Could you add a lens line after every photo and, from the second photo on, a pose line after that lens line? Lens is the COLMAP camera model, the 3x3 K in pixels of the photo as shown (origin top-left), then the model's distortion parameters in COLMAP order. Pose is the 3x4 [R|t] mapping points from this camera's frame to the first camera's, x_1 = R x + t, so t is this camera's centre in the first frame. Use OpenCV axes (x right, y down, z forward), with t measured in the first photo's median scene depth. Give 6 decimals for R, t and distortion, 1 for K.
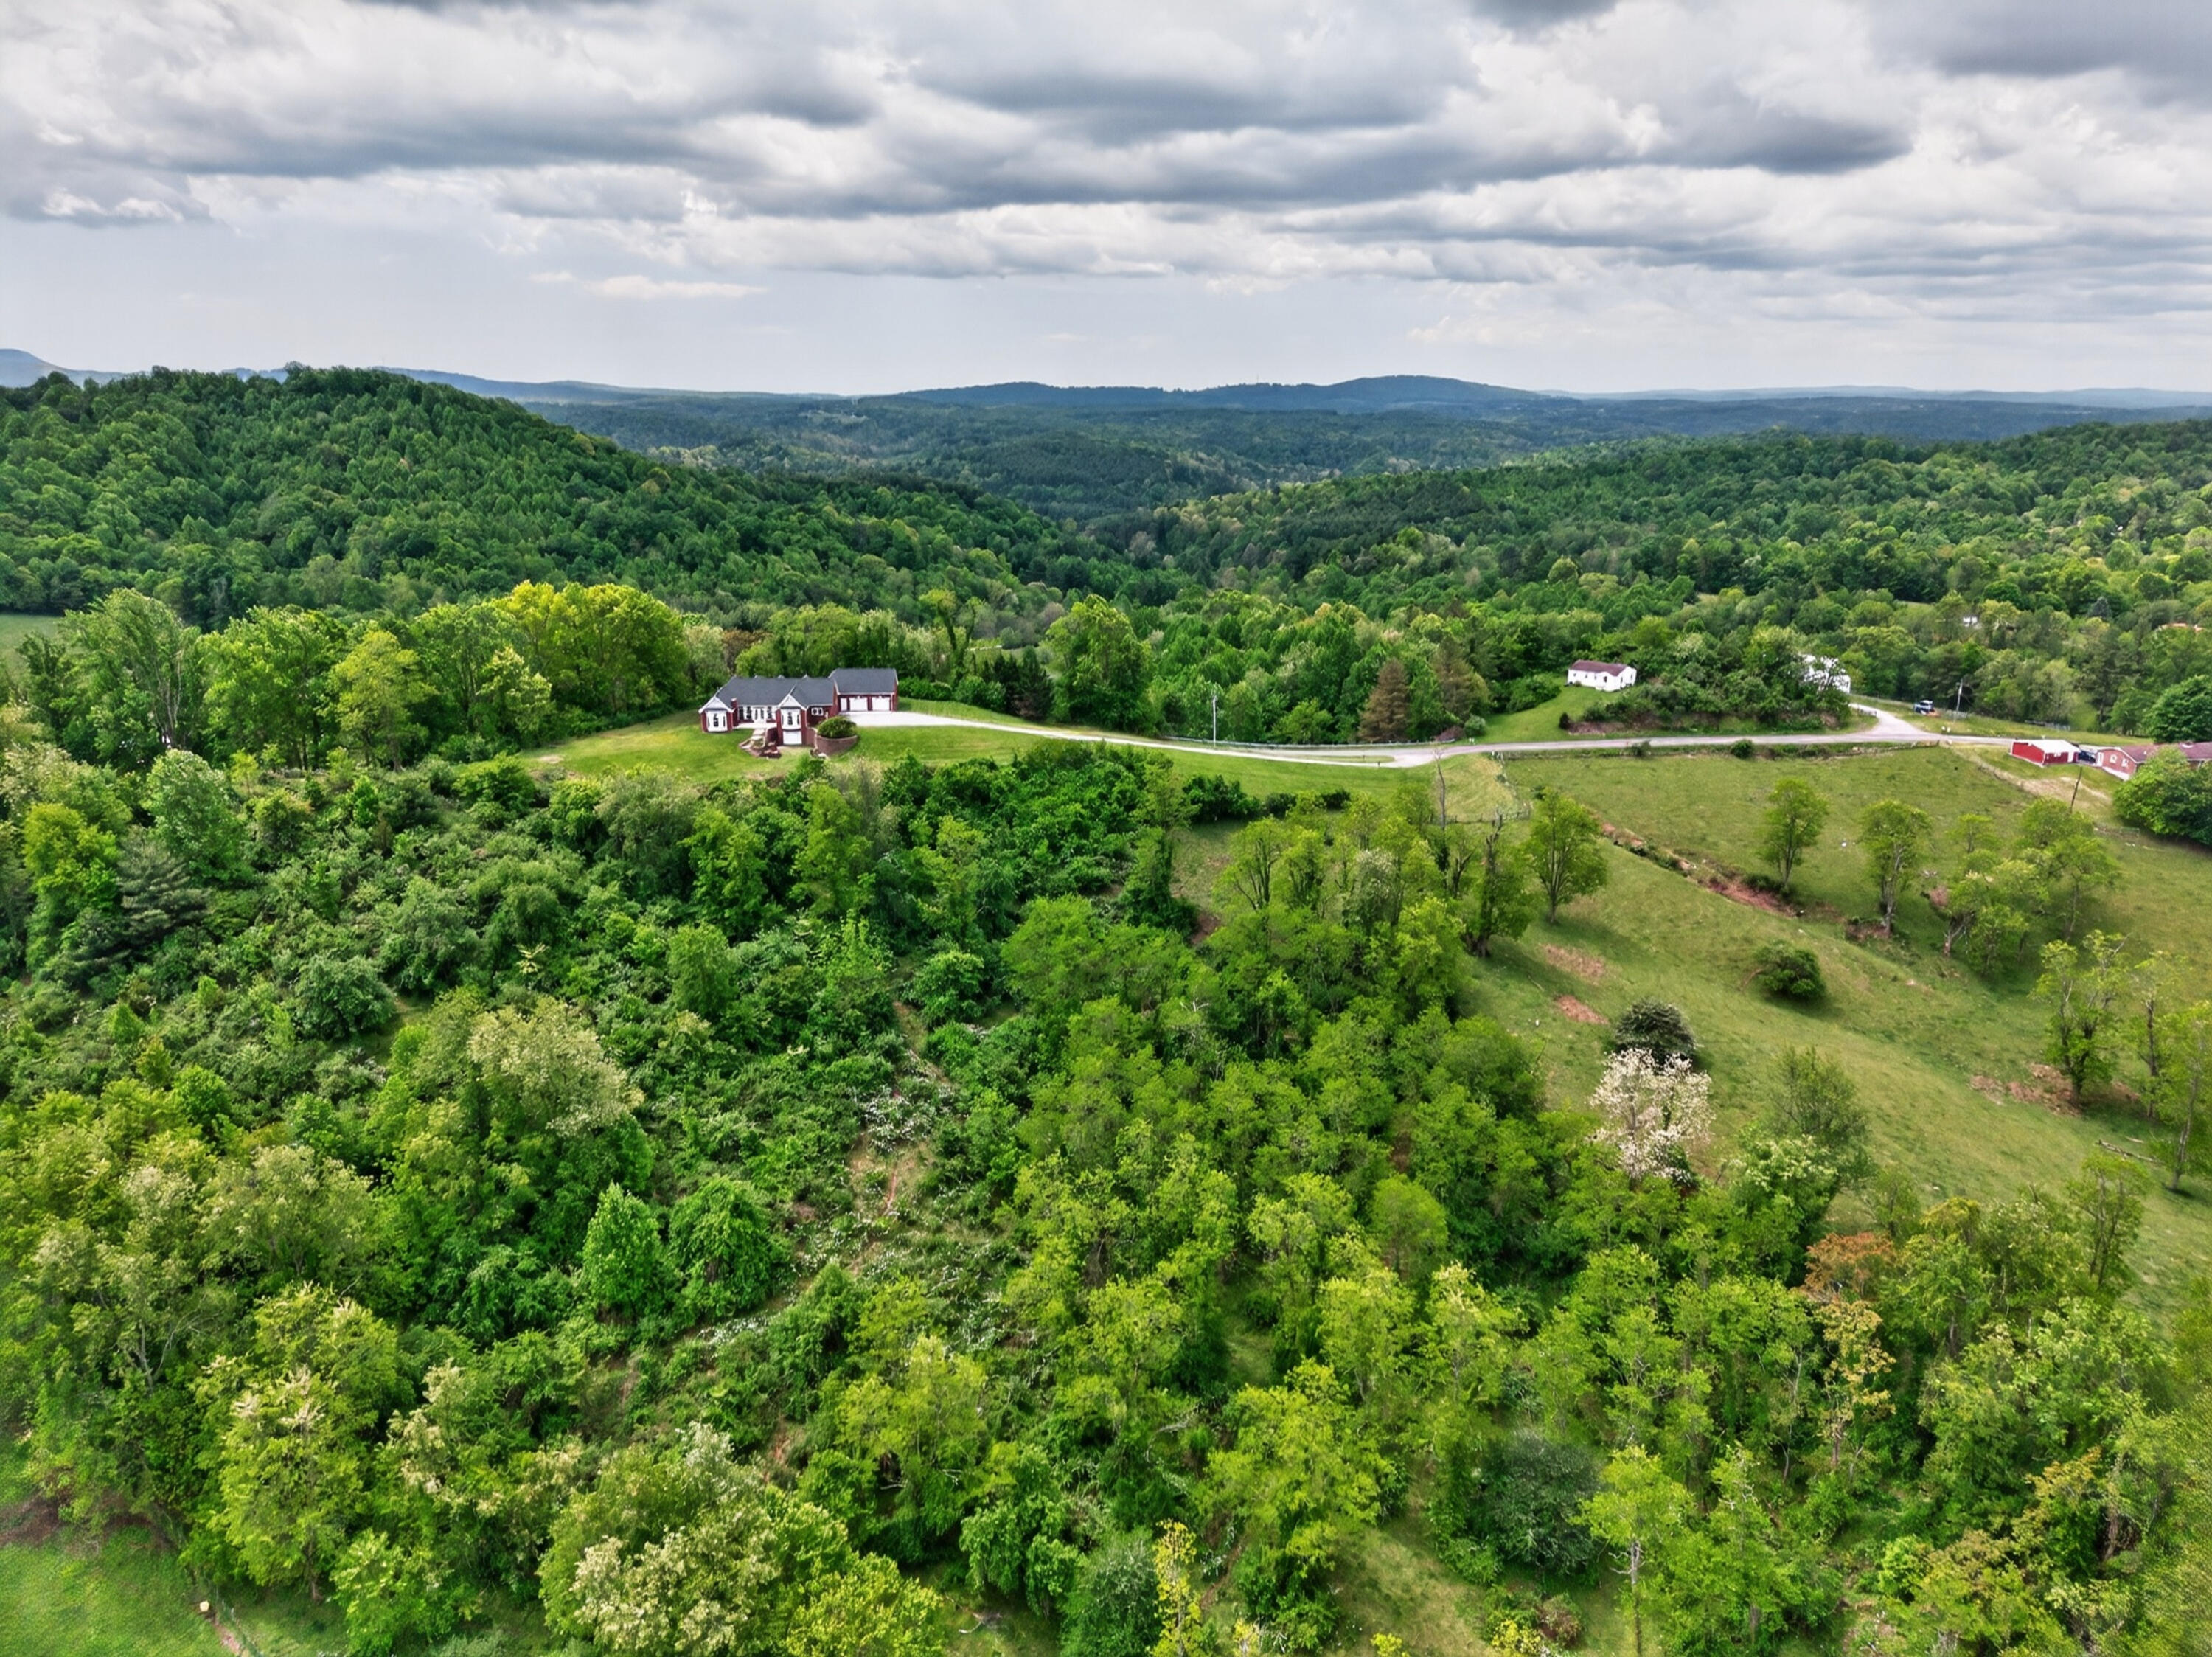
lens RADIAL K [[1466.7, 0, 1114.9], [0, 1466.7, 829.4], [0, 0, 1]] dist [0.042811, -0.020931]
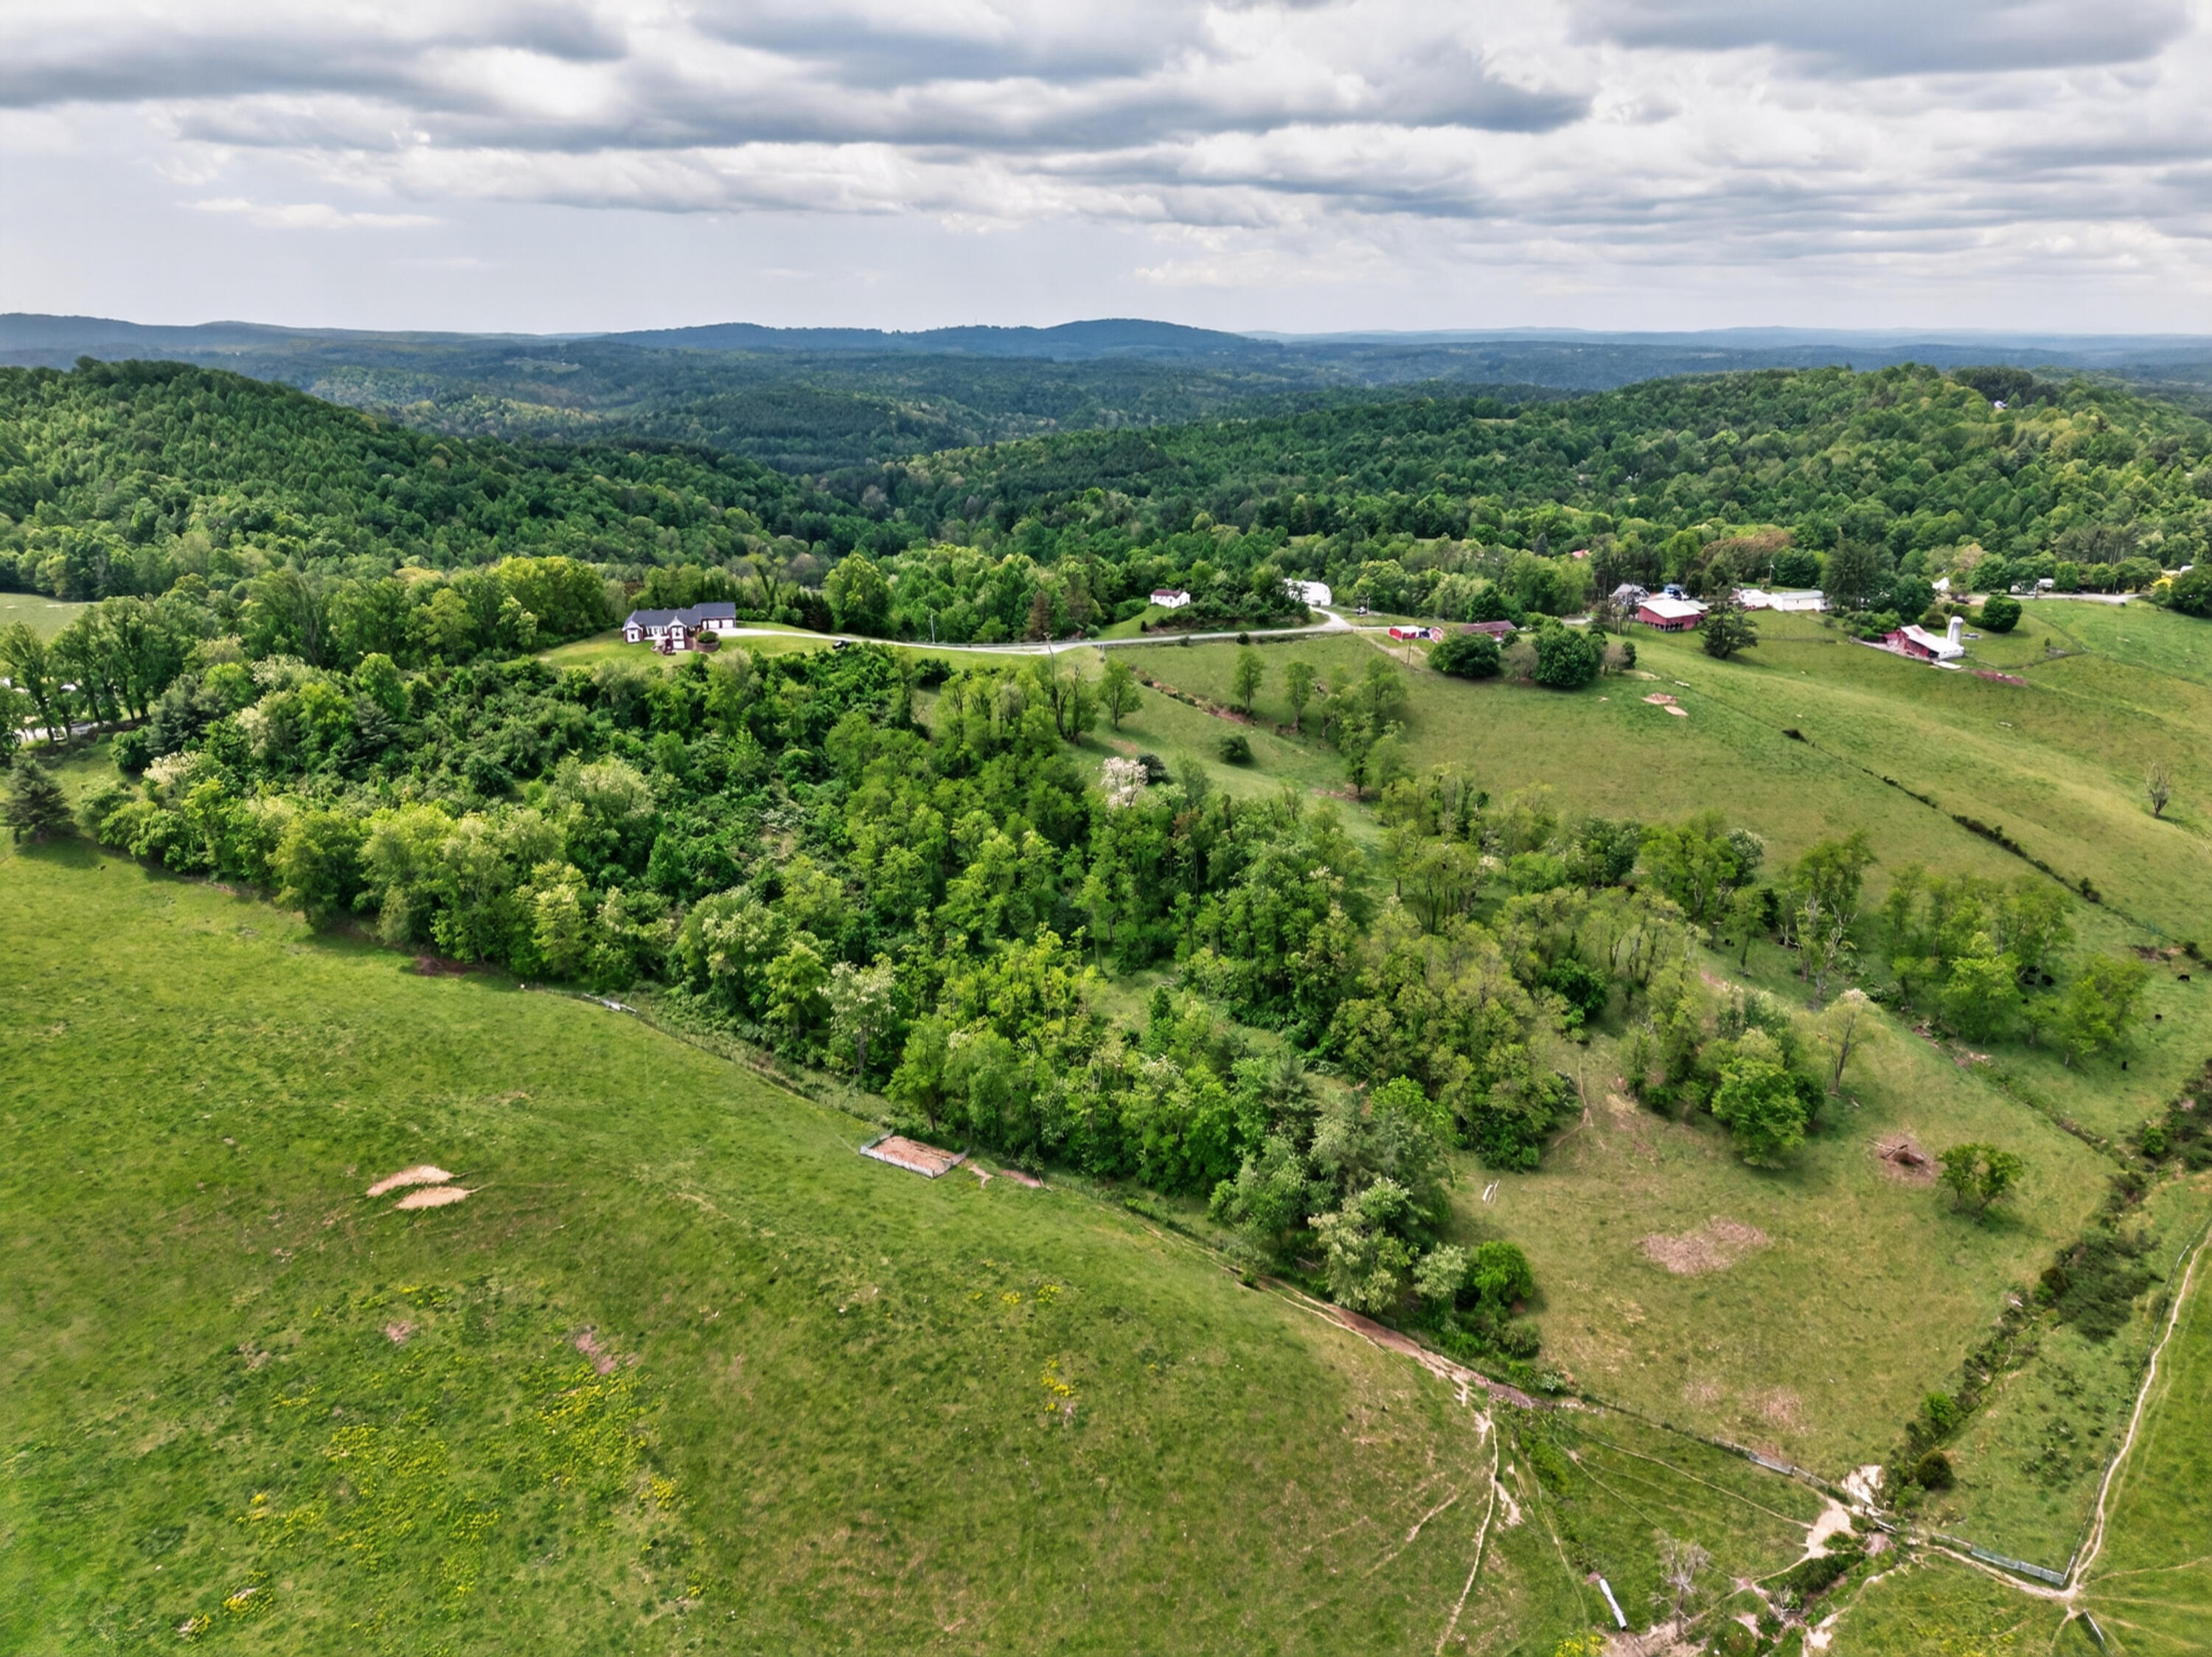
lens RADIAL K [[1481.1, 0, 1104.9], [0, 1481.1, 821.7], [0, 0, 1]] dist [0.090962, -0.097926]
pose [[0.985309, -0.055429, 0.161535, -0.023127], [0.050470, 0.998125, 0.034642, 0.094320], [-0.163152, -0.025980, 0.986259, -0.697727]]
